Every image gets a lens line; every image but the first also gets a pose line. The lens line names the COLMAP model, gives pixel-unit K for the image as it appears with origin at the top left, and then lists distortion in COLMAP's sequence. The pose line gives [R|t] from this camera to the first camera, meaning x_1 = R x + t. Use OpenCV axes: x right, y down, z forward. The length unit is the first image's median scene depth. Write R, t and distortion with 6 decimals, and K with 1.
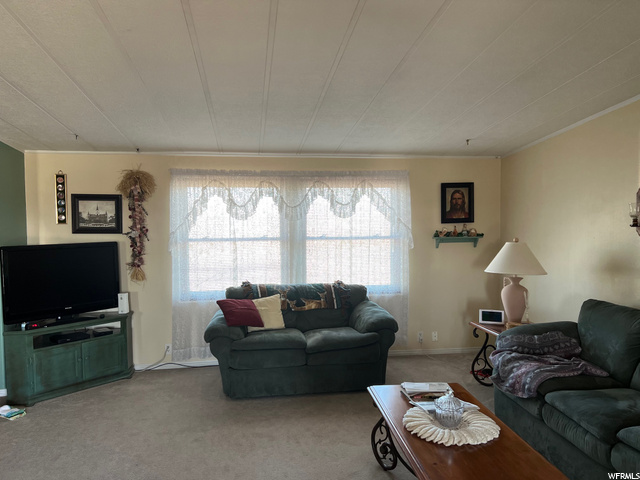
lens RADIAL K [[481.7, 0, 320.0], [0, 481.7, 240.0], [0, 0, 1]] dist [0.163716, -0.165450]
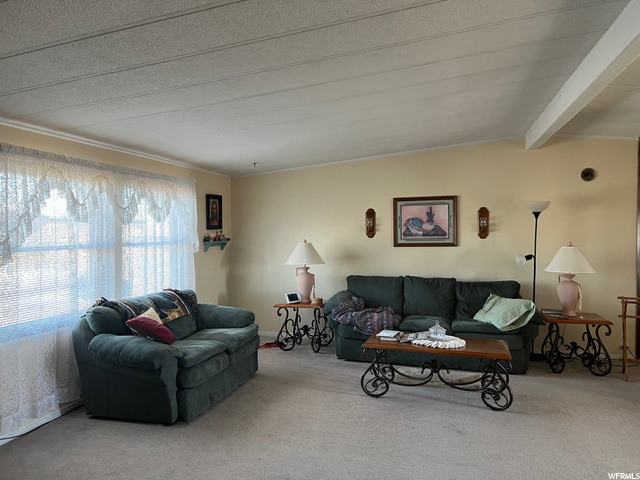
lens RADIAL K [[481.7, 0, 320.0], [0, 481.7, 240.0], [0, 0, 1]] dist [0.163716, -0.165450]
pose [[0.414103, -0.011839, 0.910153, -2.764949], [0.032253, 0.999478, -0.001673, 0.001392], [-0.909659, 0.030048, 0.414269, 1.224254]]
